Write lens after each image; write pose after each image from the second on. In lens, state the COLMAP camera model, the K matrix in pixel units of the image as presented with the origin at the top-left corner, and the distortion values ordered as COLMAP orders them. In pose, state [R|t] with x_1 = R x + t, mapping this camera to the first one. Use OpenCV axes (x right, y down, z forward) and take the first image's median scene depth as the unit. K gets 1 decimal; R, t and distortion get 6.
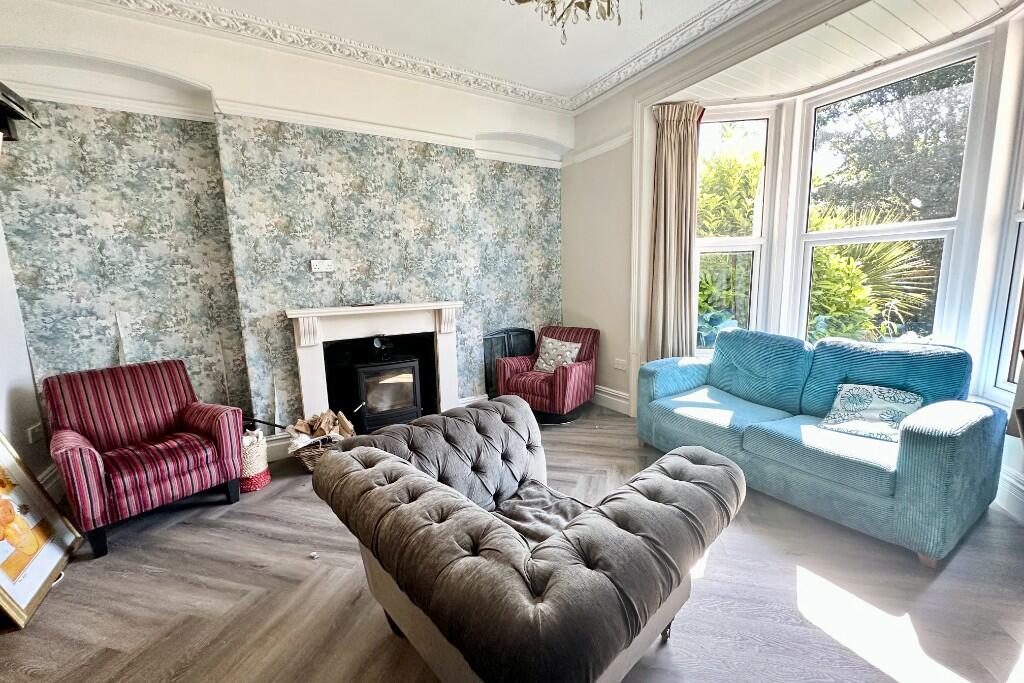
lens RADIAL K [[406.7, 0, 511.8], [0, 406.7, 341.6], [0, 0, 1]] dist [-0.000556, 0.000224]
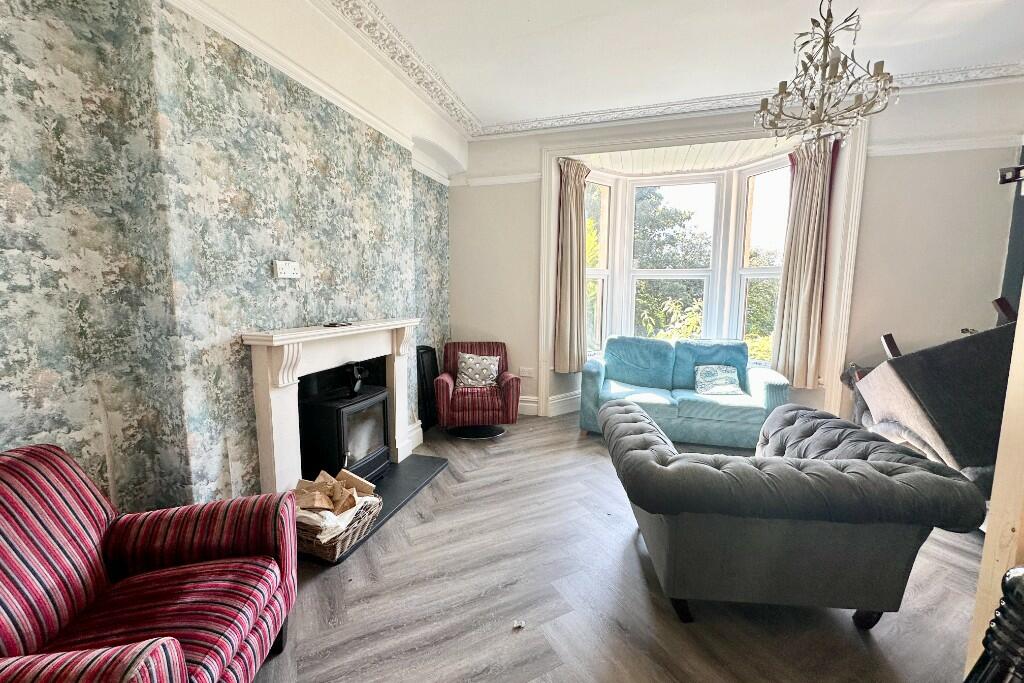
lens RADIAL K [[406.7, 0, 510.8], [0, 406.7, 342.7], [0, 0, 1]] dist [-0.000556, 0.000224]
pose [[0.741875, -0.051986, 0.668520, -0.665609], [0.074702, 0.997191, -0.005354, -0.029208], [-0.666364, 0.053912, 0.743675, 0.235520]]
